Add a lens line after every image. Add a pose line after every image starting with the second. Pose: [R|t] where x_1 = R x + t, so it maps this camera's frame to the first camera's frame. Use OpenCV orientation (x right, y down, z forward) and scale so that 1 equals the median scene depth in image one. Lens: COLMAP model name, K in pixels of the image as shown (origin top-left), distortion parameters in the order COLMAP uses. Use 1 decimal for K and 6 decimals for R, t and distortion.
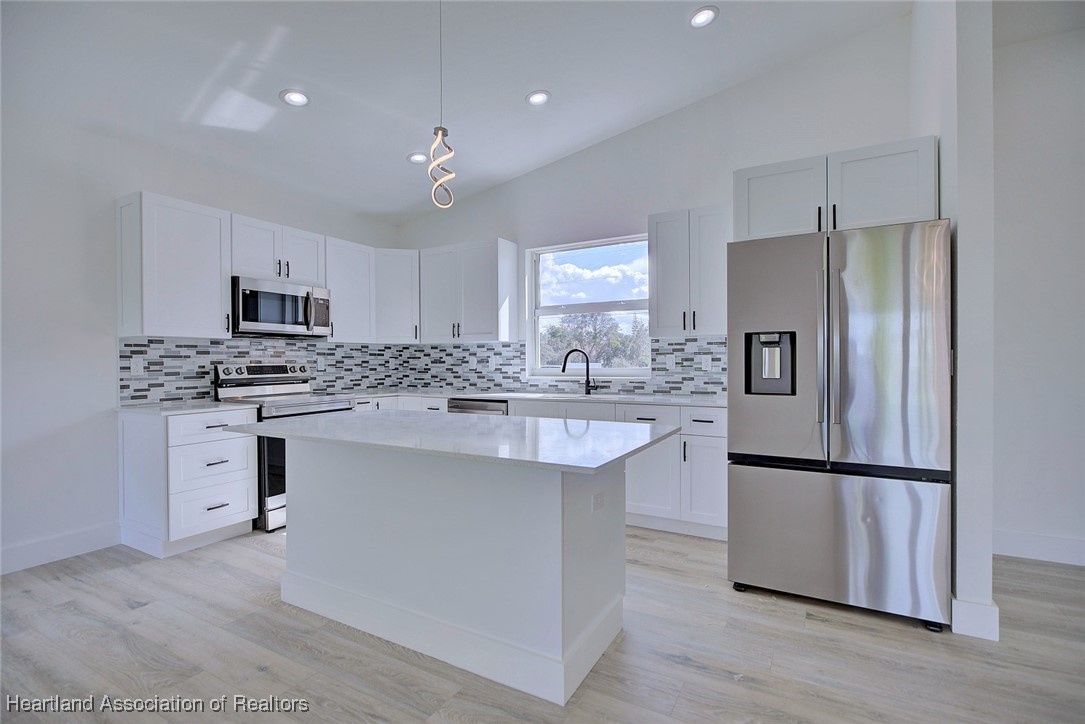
lens RADIAL K [[496.1, 0, 547.5], [0, 496.1, 364.2], [0, 0, 1]] dist [-0.004717, -0.000074]
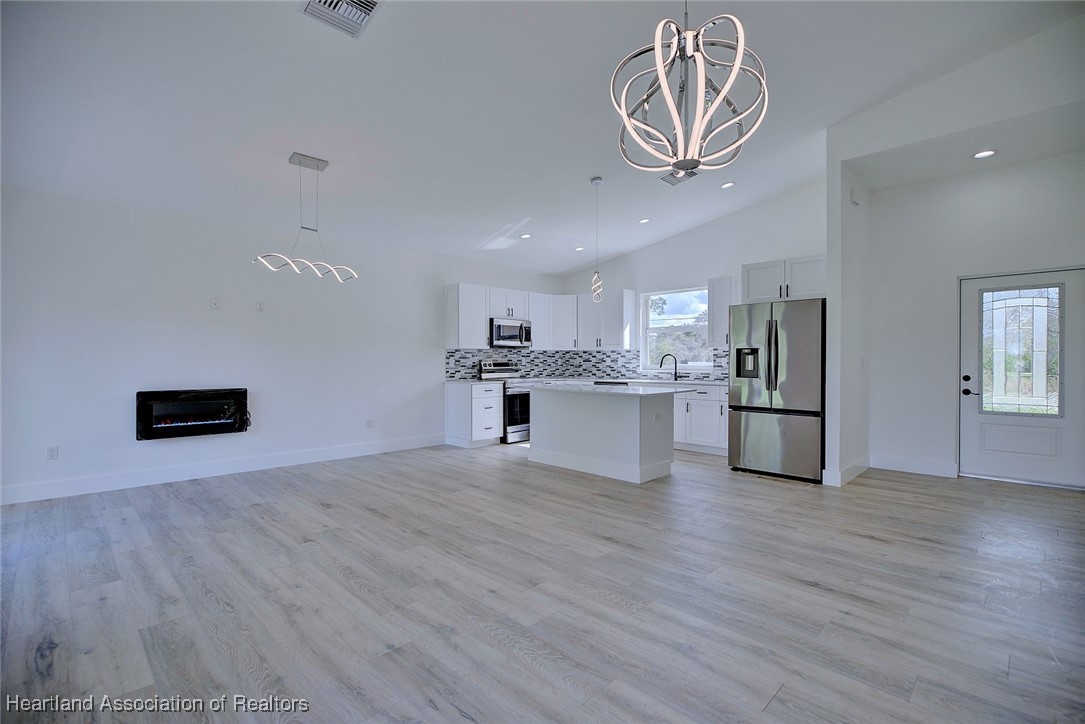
lens RADIAL K [[496.1, 0, 543.9], [0, 496.1, 364.5], [0, 0, 1]] dist [-0.004717, -0.000074]
pose [[0.961564, 0.008134, -0.274460, 0.119645], [-0.007224, 0.999965, 0.004325, 0.001508], [0.274485, -0.002176, 0.961589, -0.800763]]
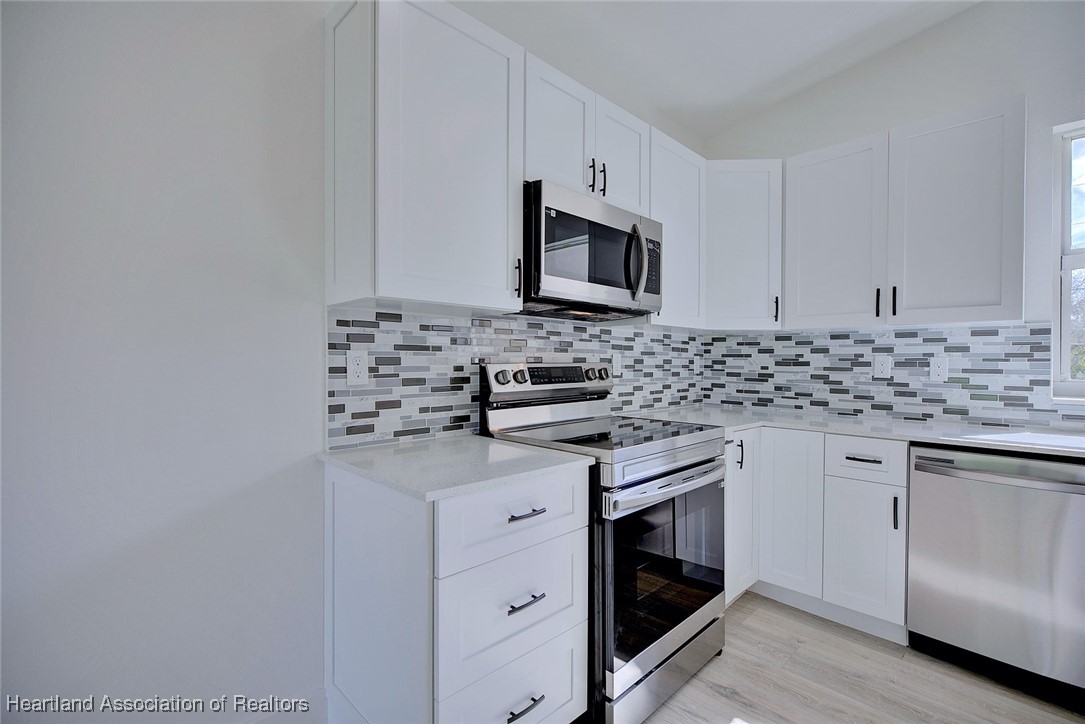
lens RADIAL K [[496.1, 0, 544.5], [0, 496.1, 363.8], [0, 0, 1]] dist [-0.004717, -0.000074]
pose [[0.961630, 0.014087, -0.273990, -0.436555], [-0.013871, 0.999900, 0.002726, -0.001778], [0.274001, 0.001179, 0.961729, 0.487891]]
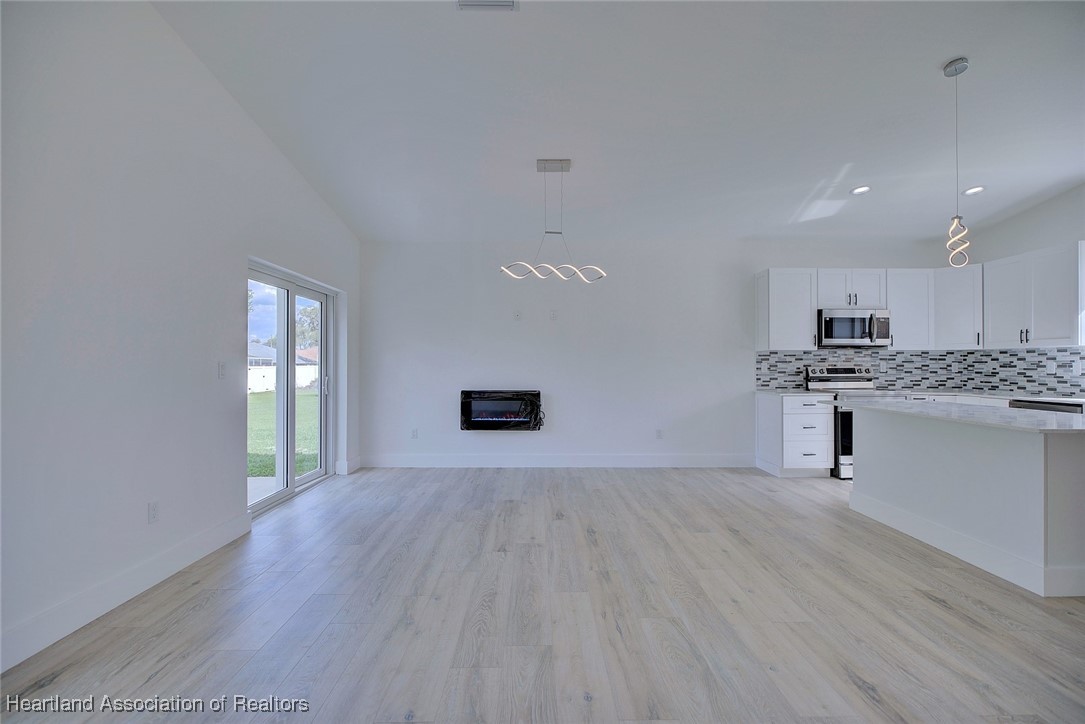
lens RADIAL K [[496.1, 0, 541.7], [0, 496.1, 362.5], [0, 0, 1]] dist [-0.004717, -0.000074]
pose [[0.496040, 0.000542, -0.868299, 0.247297], [-0.008340, 0.999957, -0.004141, 0.000474], [0.868259, 0.009295, 0.496023, -0.457259]]
